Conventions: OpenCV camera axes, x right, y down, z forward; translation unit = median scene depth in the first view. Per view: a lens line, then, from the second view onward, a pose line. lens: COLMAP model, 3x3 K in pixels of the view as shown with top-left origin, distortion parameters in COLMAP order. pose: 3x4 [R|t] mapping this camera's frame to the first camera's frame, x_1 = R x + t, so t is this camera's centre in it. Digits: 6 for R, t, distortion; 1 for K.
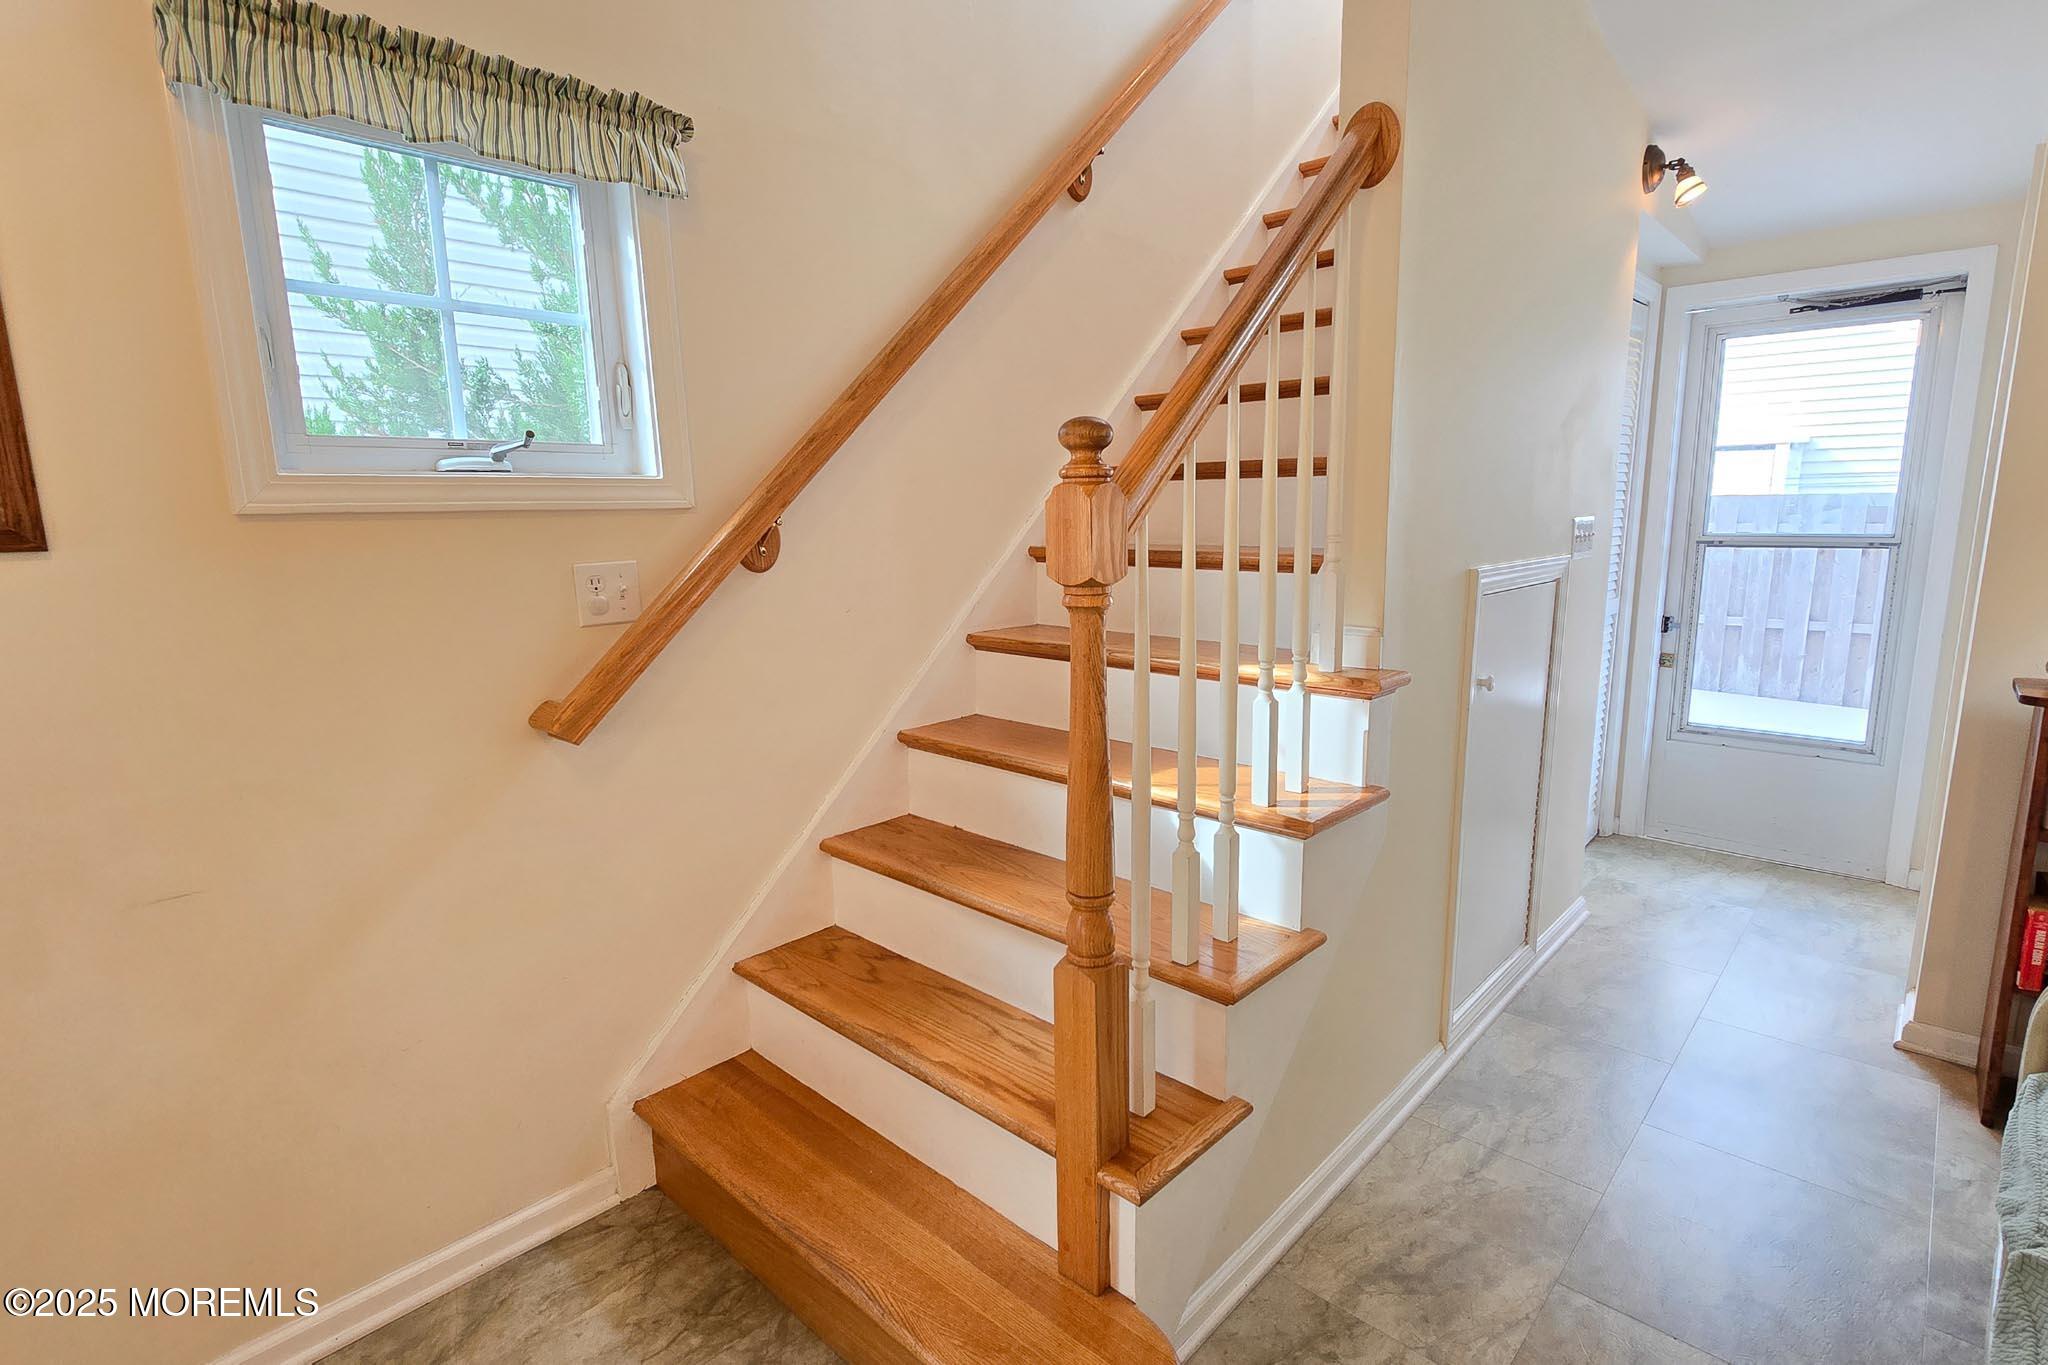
lens RADIAL K [[991.3, 0, 1025.3], [0, 991.3, 689.9], [0, 0, 1]] dist [0.002339, -0.003390]
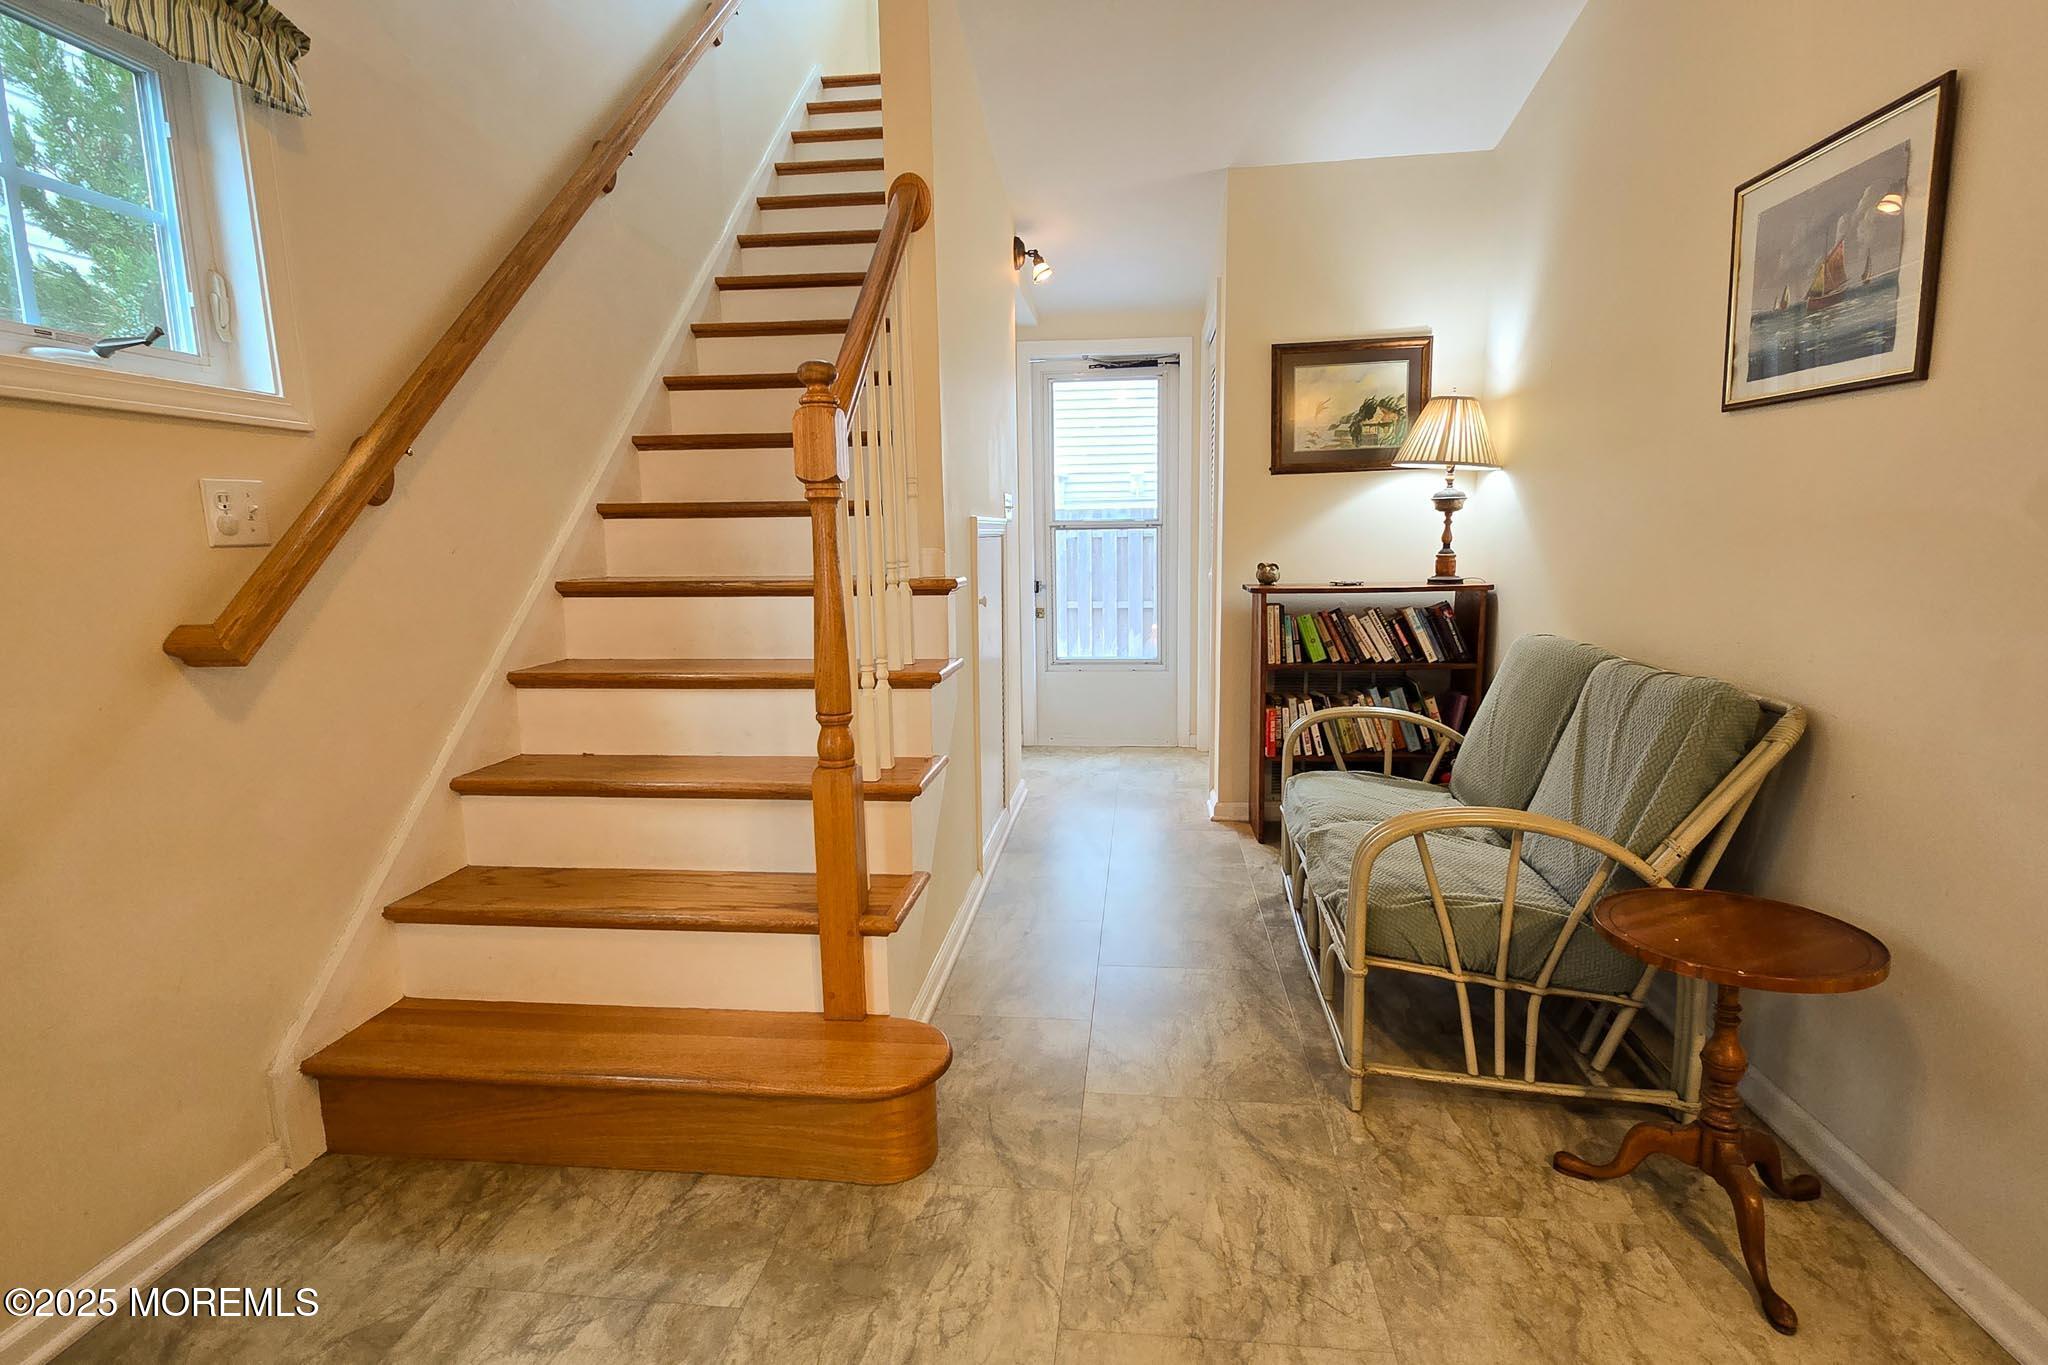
lens RADIAL K [[991.3, 0, 1030.8], [0, 991.3, 689.3], [0, 0, 1]] dist [0.002339, -0.003390]
pose [[0.801234, -0.087996, 0.591845, -0.307249], [0.106458, 0.994310, 0.003713, 0.114593], [-0.588804, 0.060031, 0.806043, -0.148297]]
